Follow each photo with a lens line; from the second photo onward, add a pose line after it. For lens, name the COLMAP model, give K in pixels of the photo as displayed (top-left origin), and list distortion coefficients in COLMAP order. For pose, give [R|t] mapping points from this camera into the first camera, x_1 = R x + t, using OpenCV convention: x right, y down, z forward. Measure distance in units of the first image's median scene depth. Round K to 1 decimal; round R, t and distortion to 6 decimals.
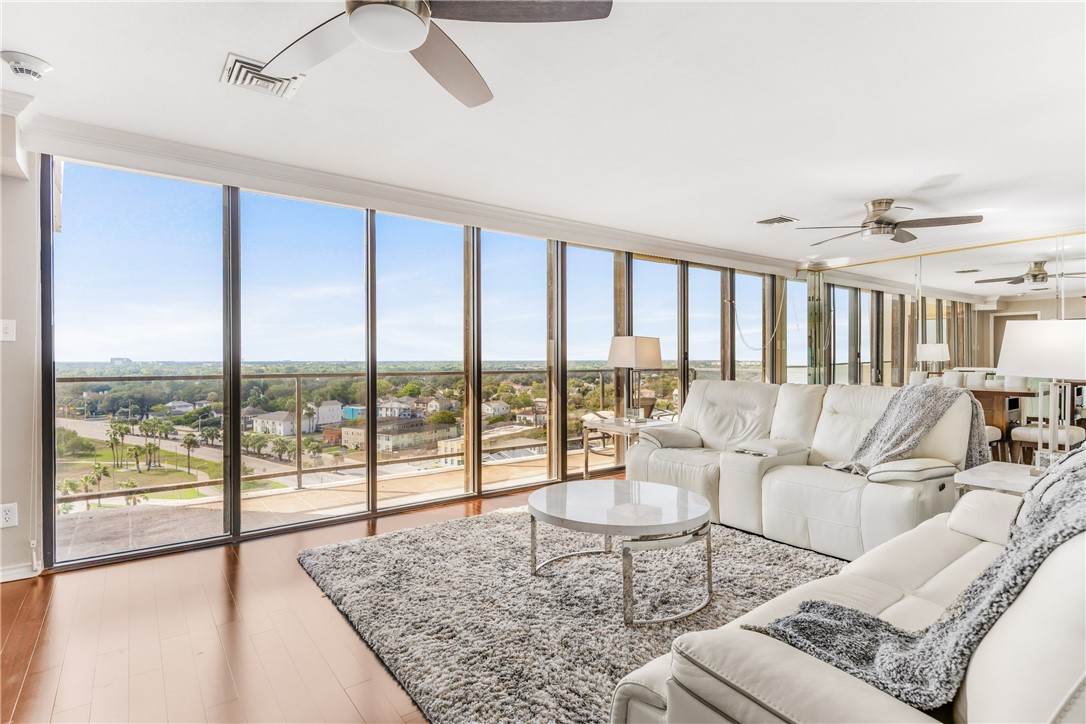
lens RADIAL K [[551.2, 0, 543.3], [0, 551.2, 356.8], [0, 0, 1]] dist [-0.000281, -0.000651]
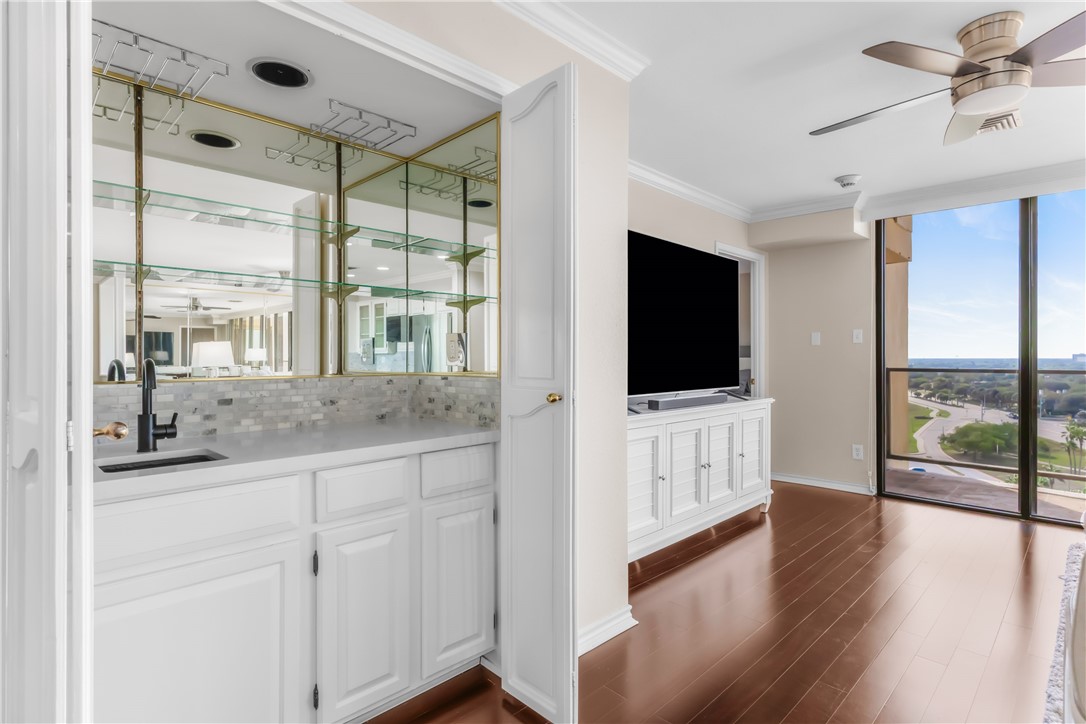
lens RADIAL K [[556.2, 0, 544.0], [0, 556.2, 359.5], [0, 0, 1]] dist [0.003607, 0.000657]
pose [[0.146262, 0.007849, -0.989215, 0.194068], [0.003407, 0.999959, 0.008438, 0.000426], [0.989240, -0.004605, 0.146229, -0.054196]]
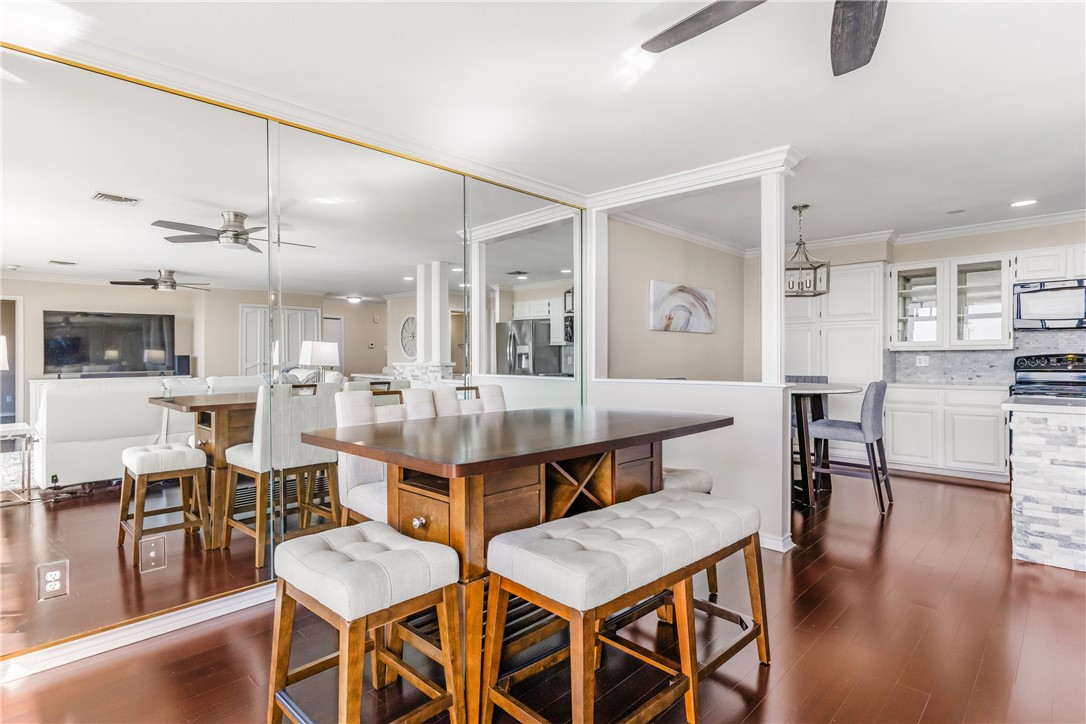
lens RADIAL K [[549.0, 0, 541.6], [0, 549.0, 363.6], [0, 0, 1]] dist [0.000313, 0.000015]
pose [[-0.157699, -0.004317, 0.987478, 0.198281], [0.003941, 0.999980, 0.005001, 0.002402], [-0.987479, 0.004680, -0.157679, 0.741808]]
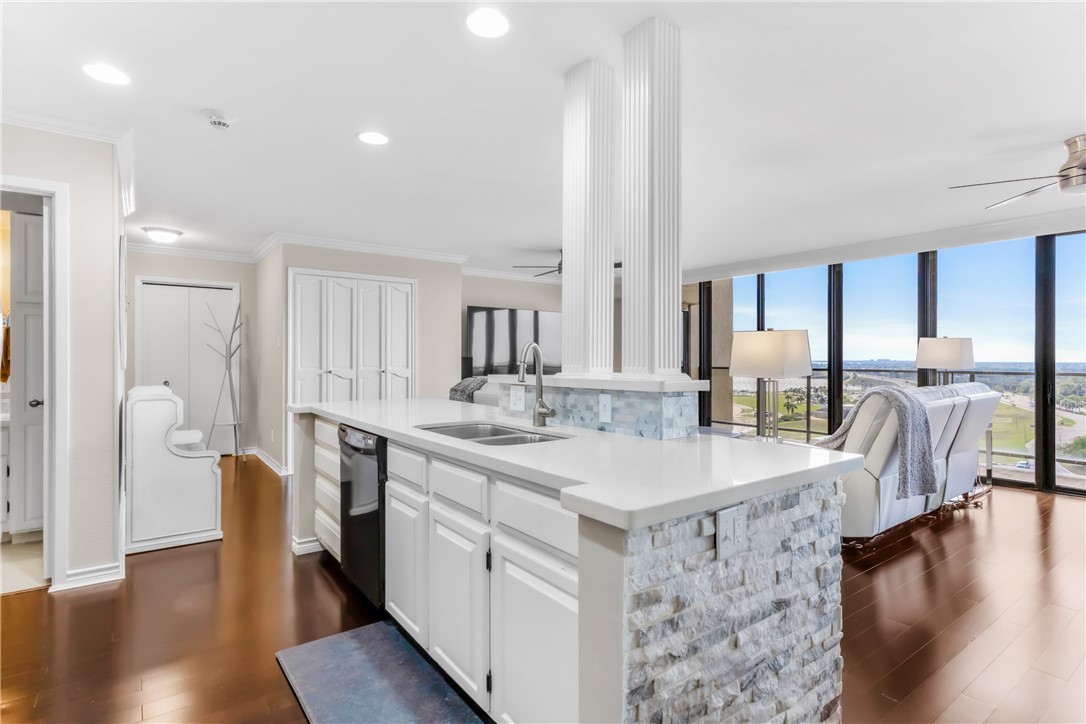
lens RADIAL K [[549.4, 0, 541.9], [0, 549.4, 362.8], [0, 0, 1]] dist [0.006020, -0.000214]
pose [[-0.006249, 0.009609, -0.999934, 0.793698], [0.003727, 0.999947, 0.009586, -0.002292], [0.999974, -0.003667, -0.006284, 0.183893]]
